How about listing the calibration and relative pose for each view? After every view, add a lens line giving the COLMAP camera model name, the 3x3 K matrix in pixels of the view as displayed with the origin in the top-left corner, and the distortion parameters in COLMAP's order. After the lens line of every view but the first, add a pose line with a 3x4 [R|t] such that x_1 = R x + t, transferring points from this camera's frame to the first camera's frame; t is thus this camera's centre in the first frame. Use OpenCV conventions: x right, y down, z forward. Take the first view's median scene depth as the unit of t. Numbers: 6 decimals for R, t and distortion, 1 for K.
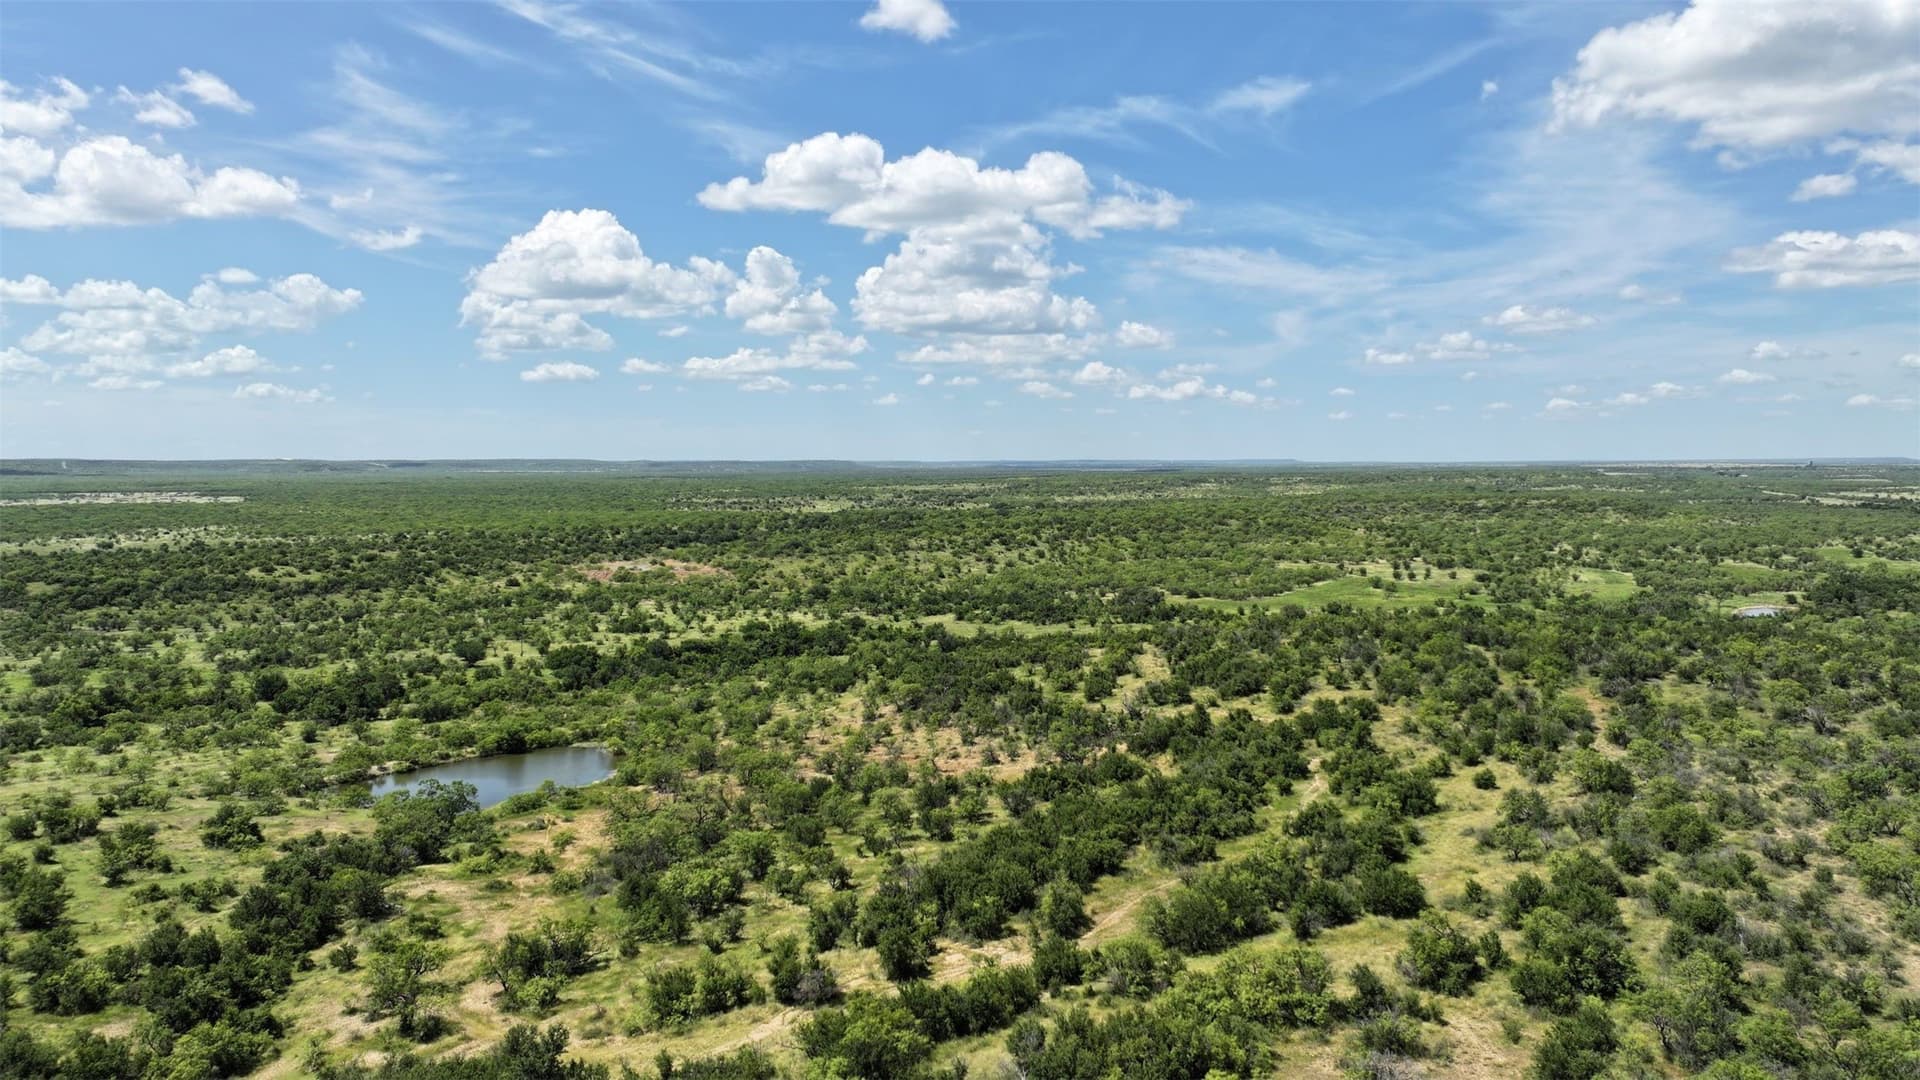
lens RADIAL K [[1352.9, 0, 972.4], [0, 1352.9, 529.7], [0, 0, 1]] dist [0.005019, 0.010001]
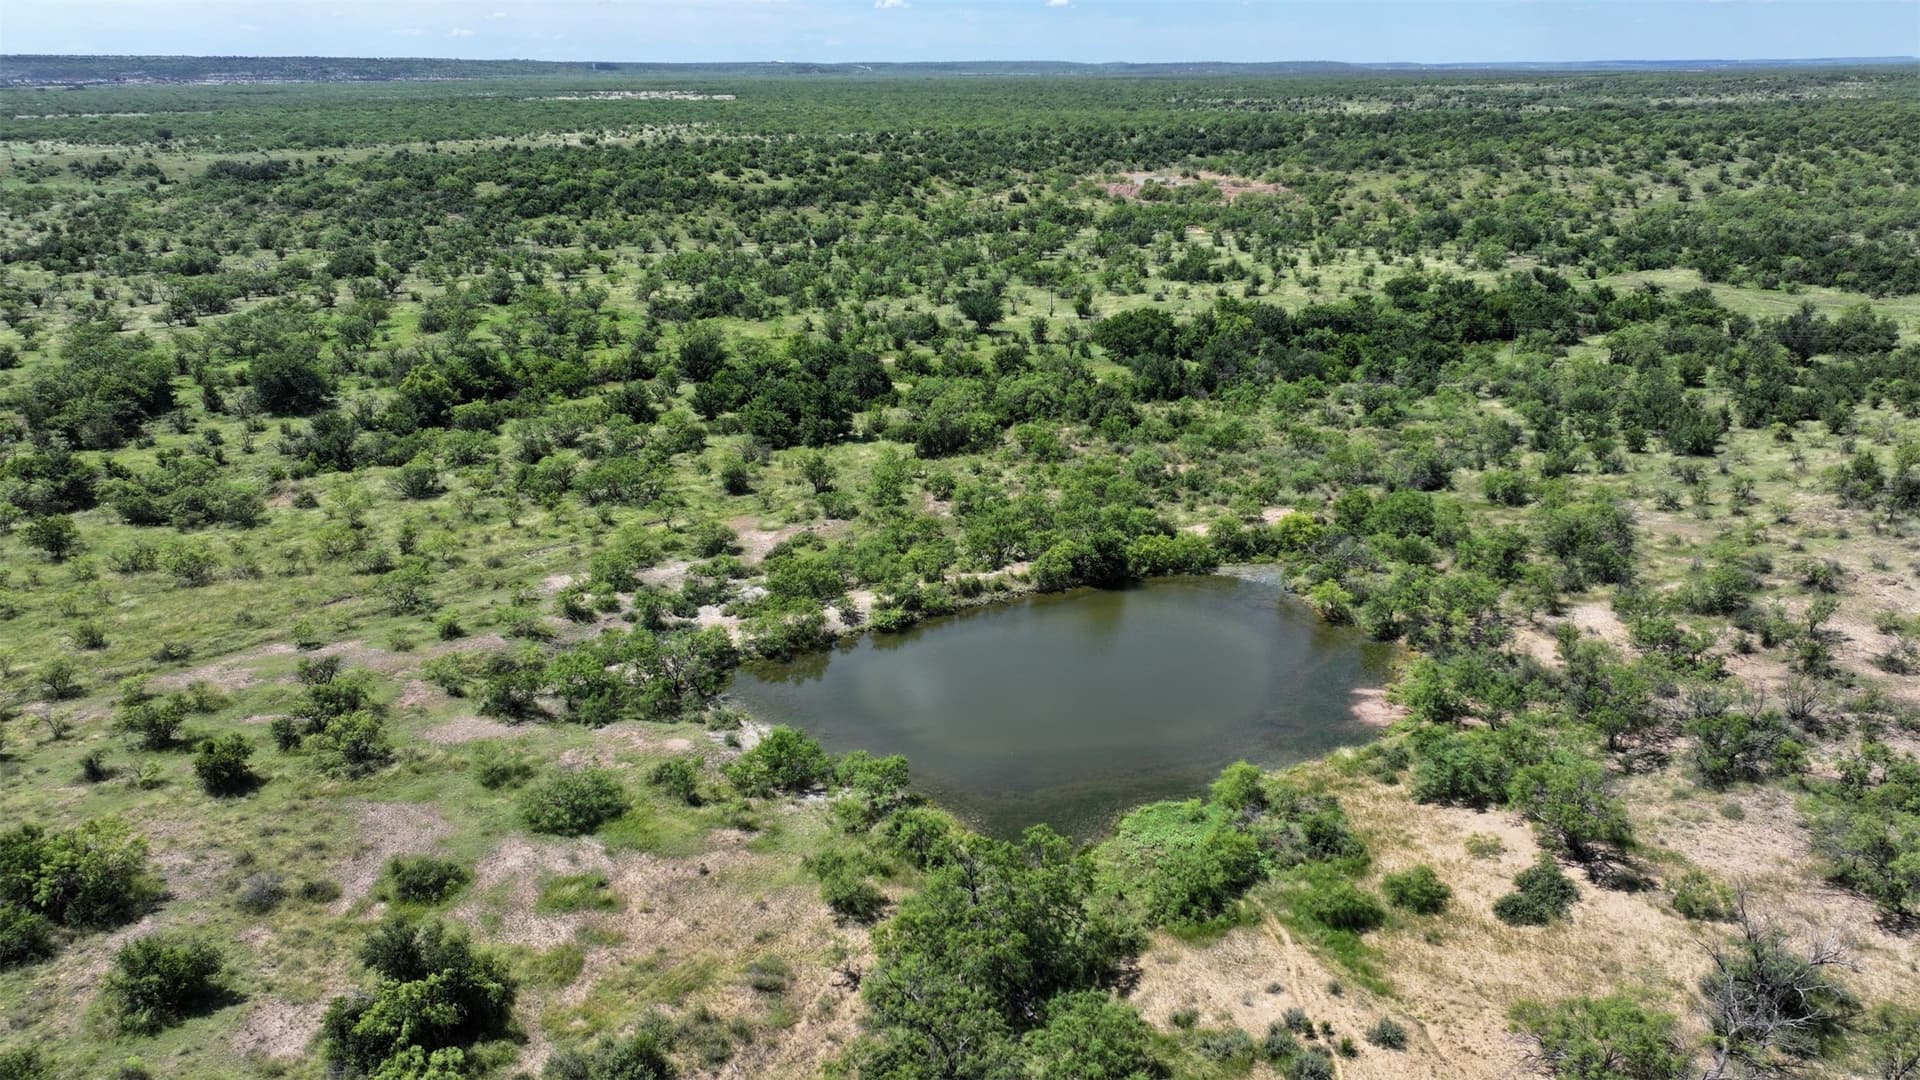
lens RADIAL K [[1352.9, 0, 959.6], [0, 1352.9, 539.9], [0, 0, 1]] dist [0.005019, 0.010001]
pose [[0.940780, 0.109557, -0.320826, -0.110955], [-0.014377, 0.958386, 0.285114, 0.007247], [0.338712, -0.263617, 0.903206, 0.262381]]
